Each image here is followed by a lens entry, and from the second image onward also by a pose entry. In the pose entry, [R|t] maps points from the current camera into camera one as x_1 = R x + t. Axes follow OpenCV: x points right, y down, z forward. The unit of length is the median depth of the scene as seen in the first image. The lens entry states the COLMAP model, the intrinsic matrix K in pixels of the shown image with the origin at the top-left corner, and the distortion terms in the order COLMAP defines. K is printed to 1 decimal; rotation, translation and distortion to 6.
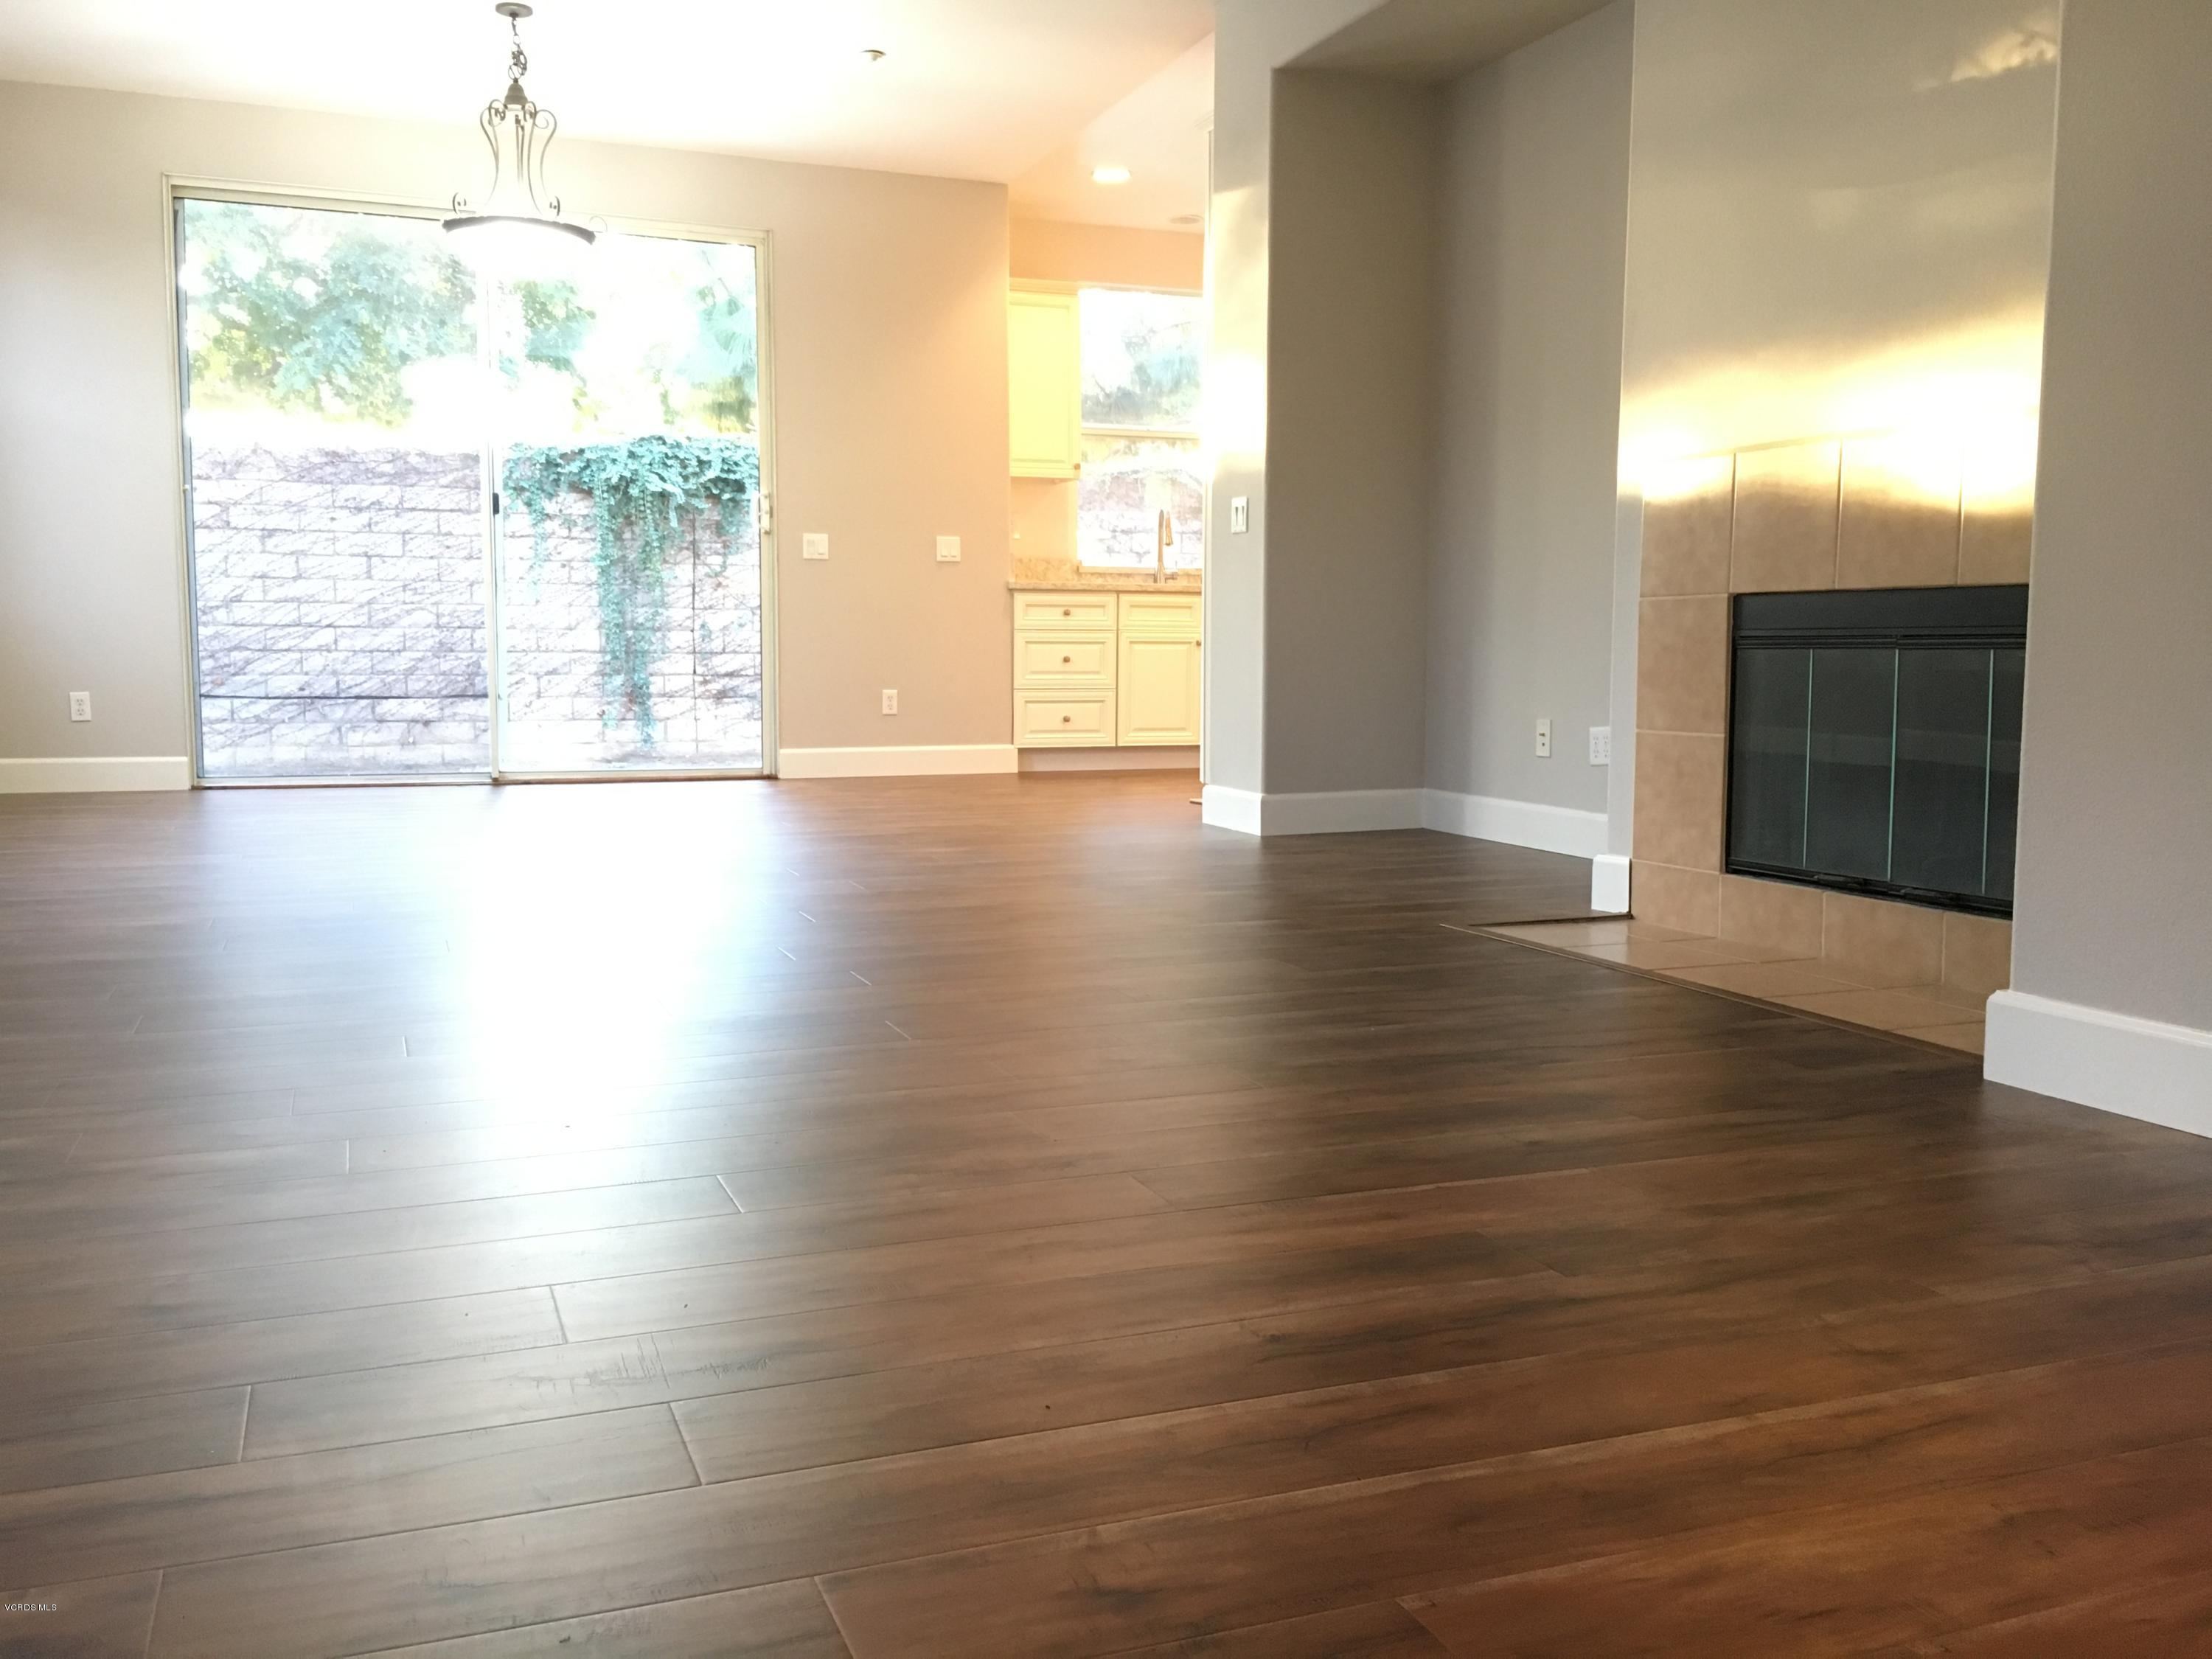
lens RADIAL K [[1888.6, 0, 1095.0], [0, 1888.6, 832.2], [0, 0, 1]] dist [0.072923, -0.092670]
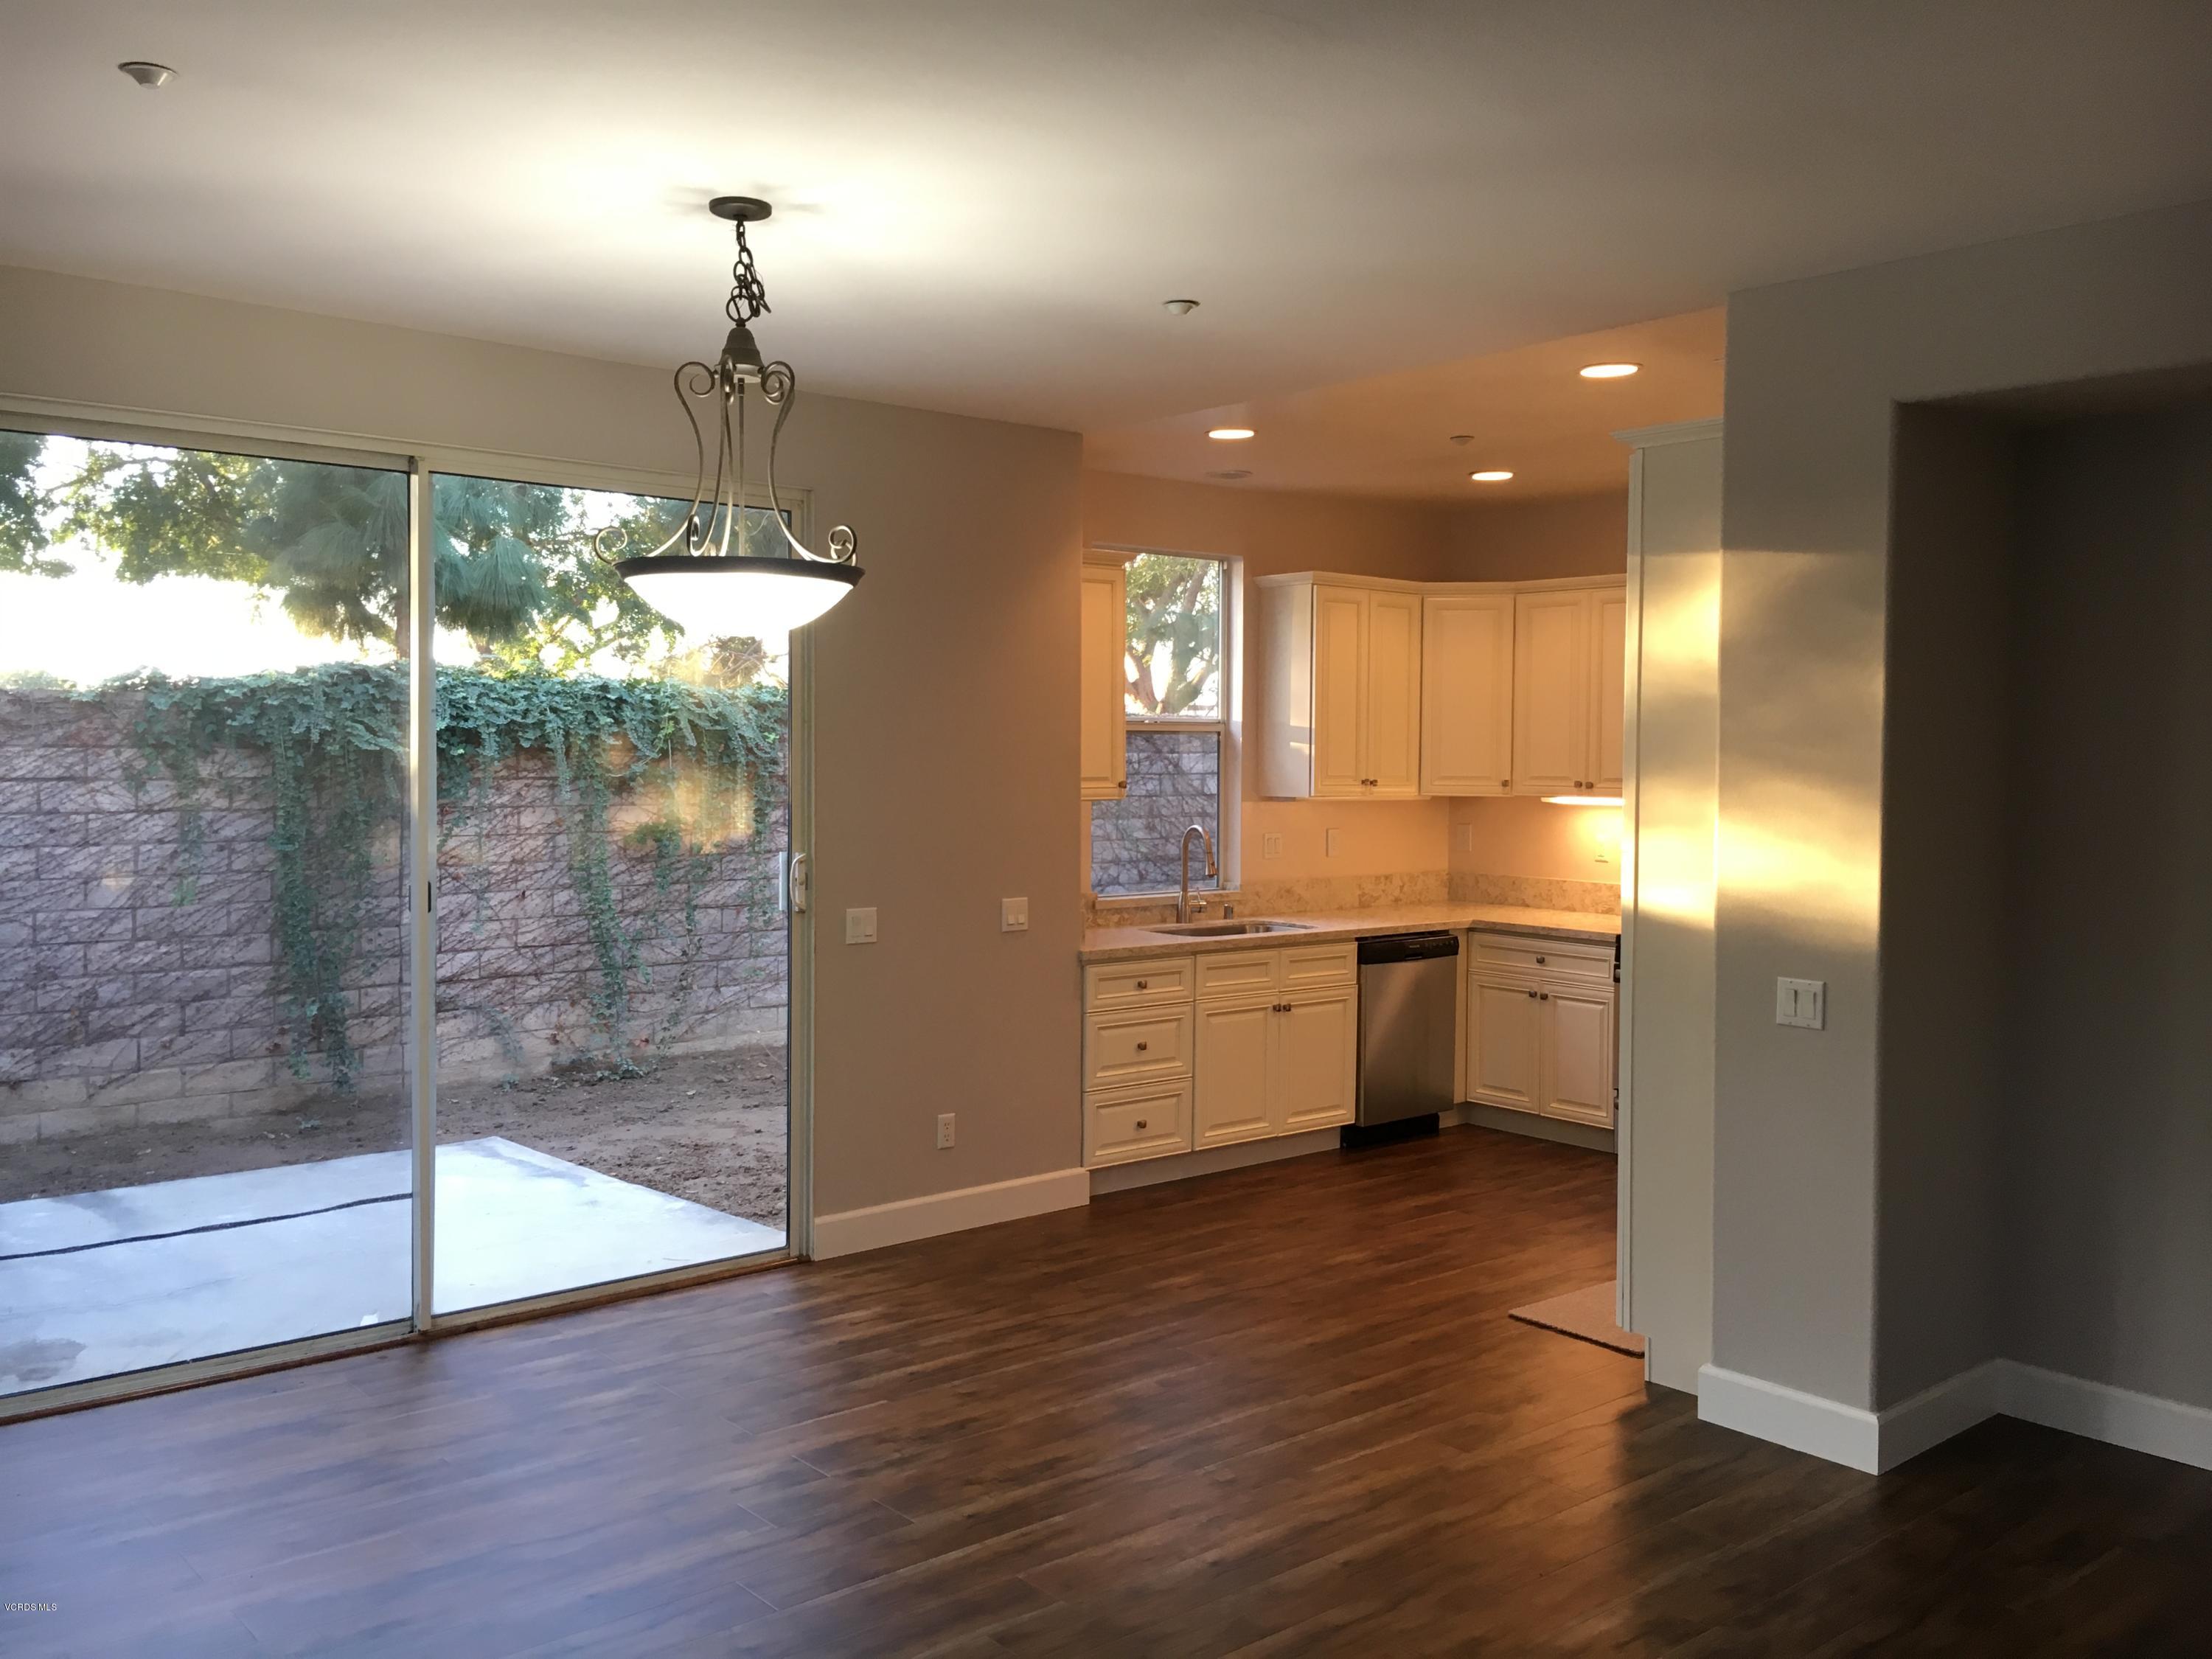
lens RADIAL K [[1888.6, 0, 1088.7], [0, 1888.6, 835.4], [0, 0, 1]] dist [0.072923, -0.092670]
pose [[0.944995, -0.012185, 0.326859, -0.210637], [0.027997, 0.998652, -0.043713, -0.106930], [-0.325886, 0.050459, 0.944062, 0.214413]]
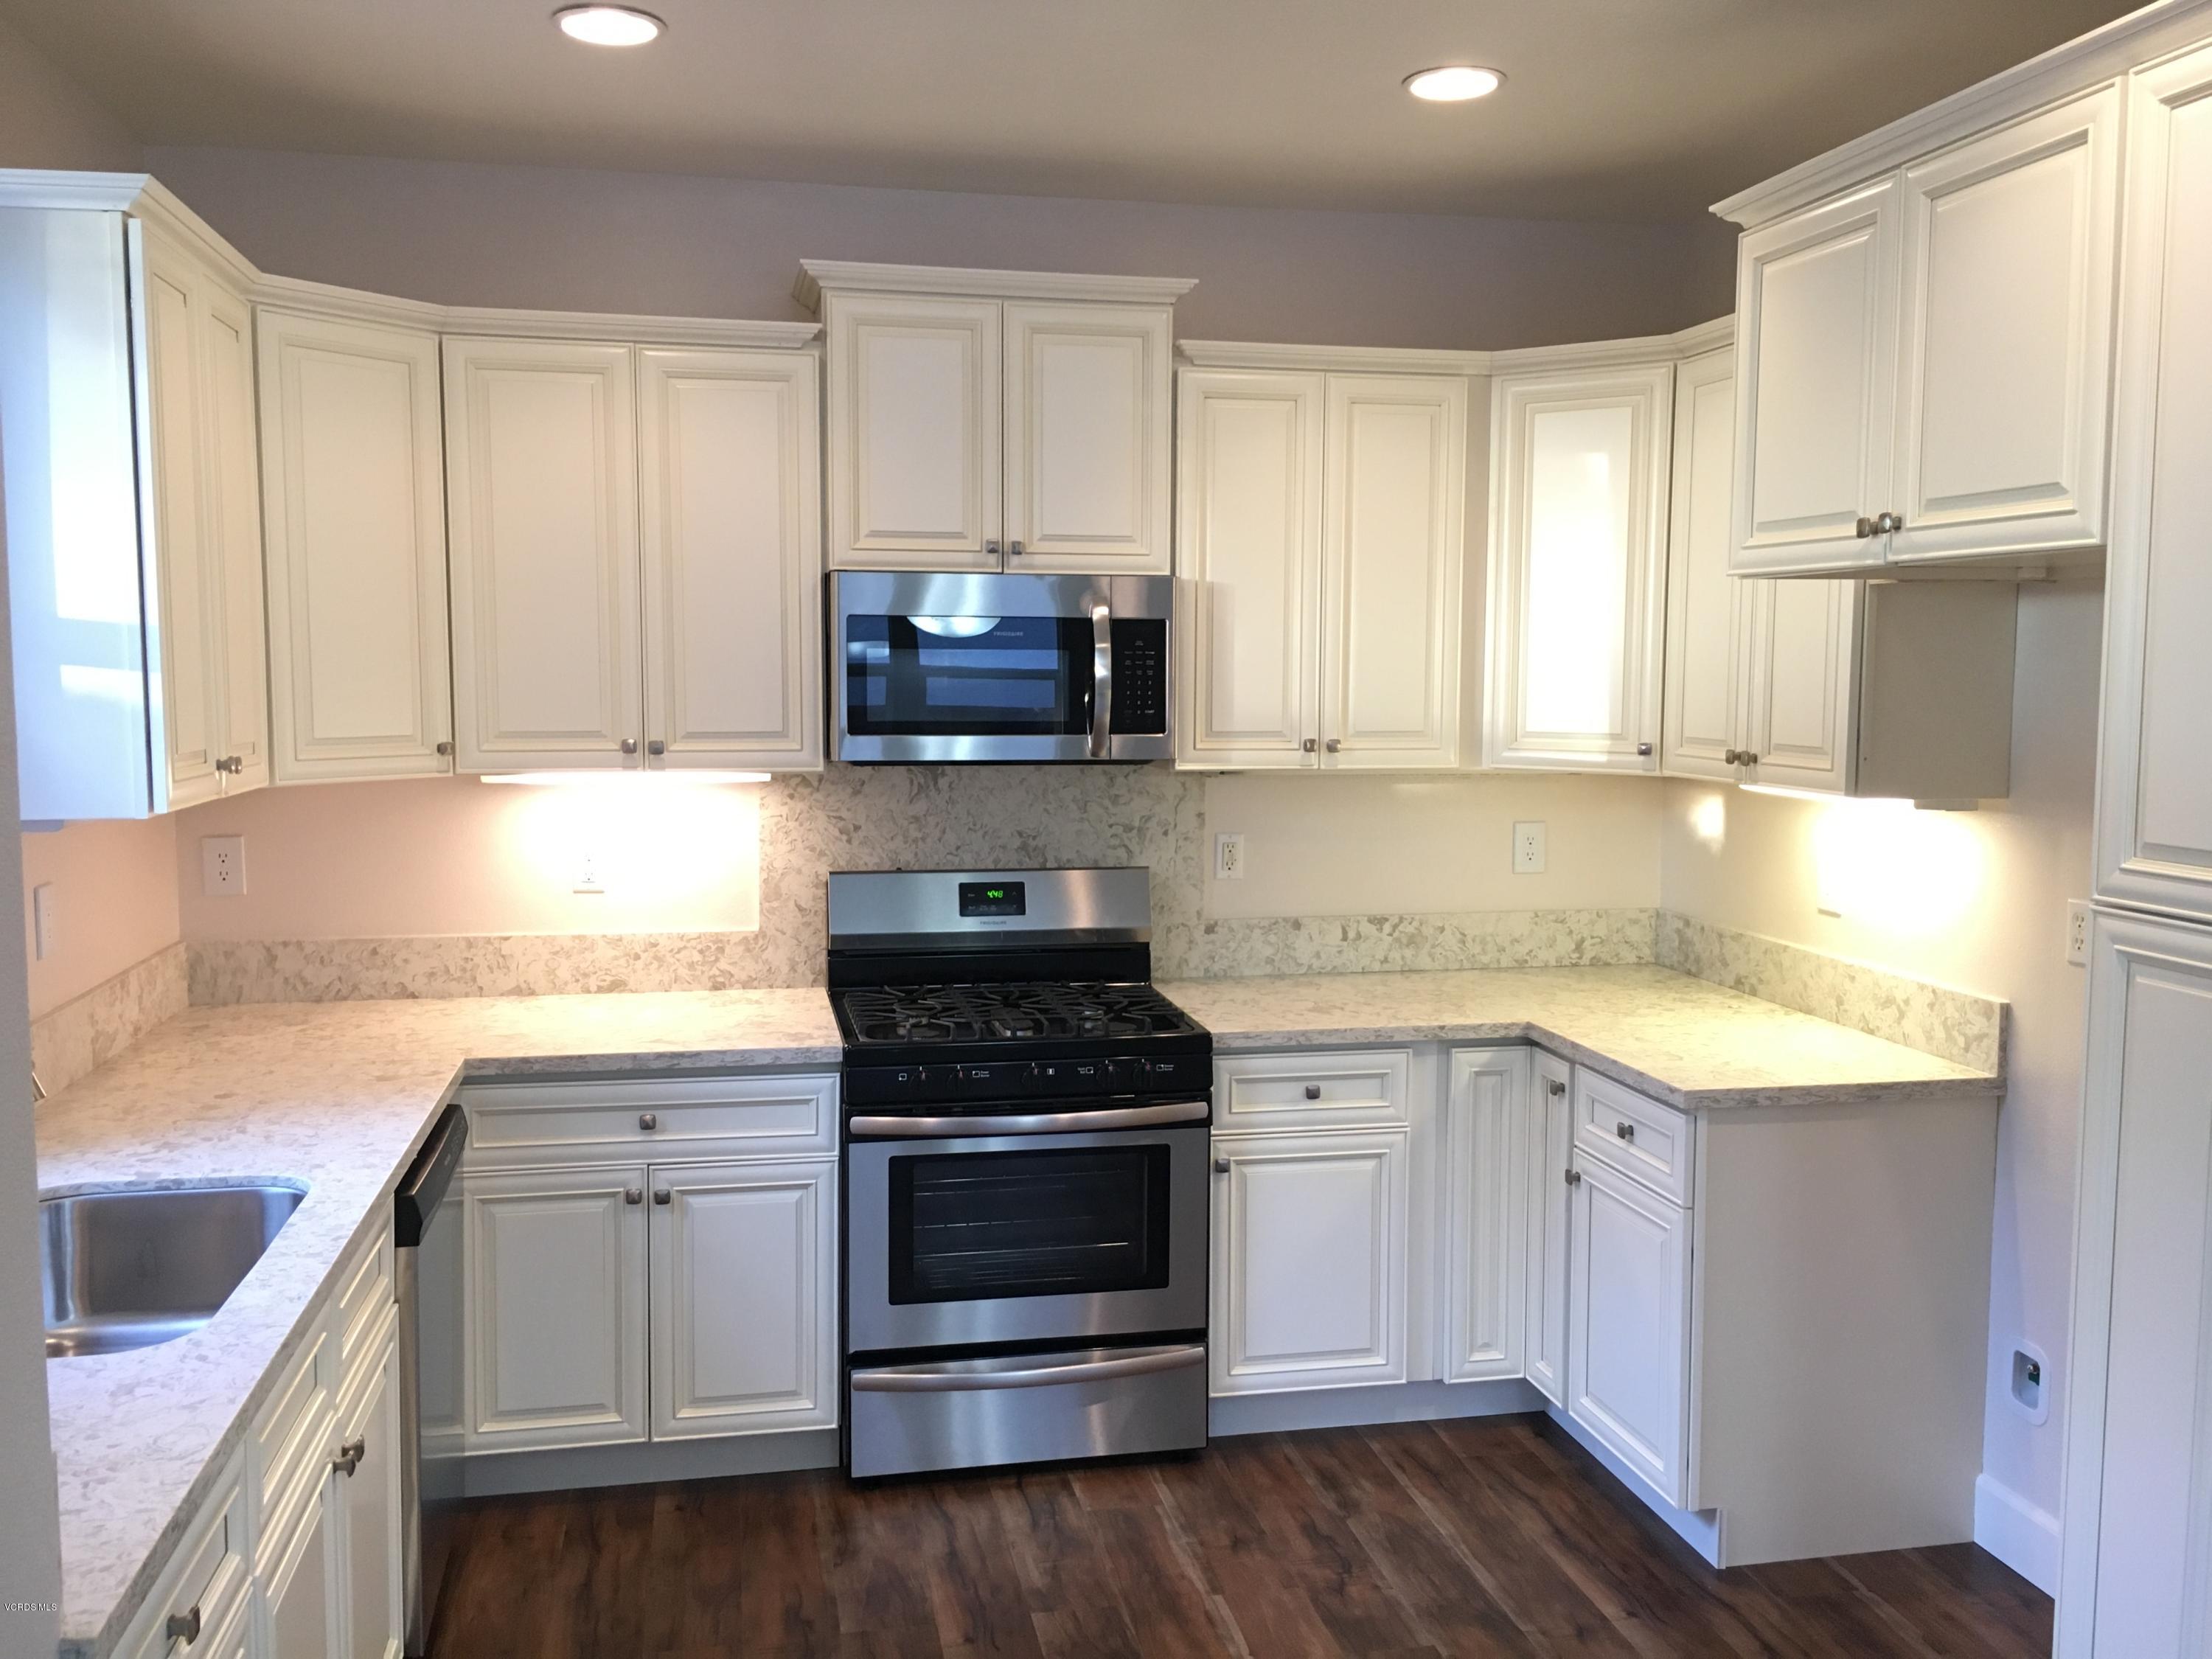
lens RADIAL K [[1888.6, 0, 1111.5], [0, 1888.6, 818.4], [0, 0, 1]] dist [0.072923, -0.092670]
pose [[0.173747, -0.087240, 0.980918, -0.137208], [0.091790, 0.993167, 0.072071, -0.152573], [-0.980503, 0.077517, 0.180568, 0.645763]]
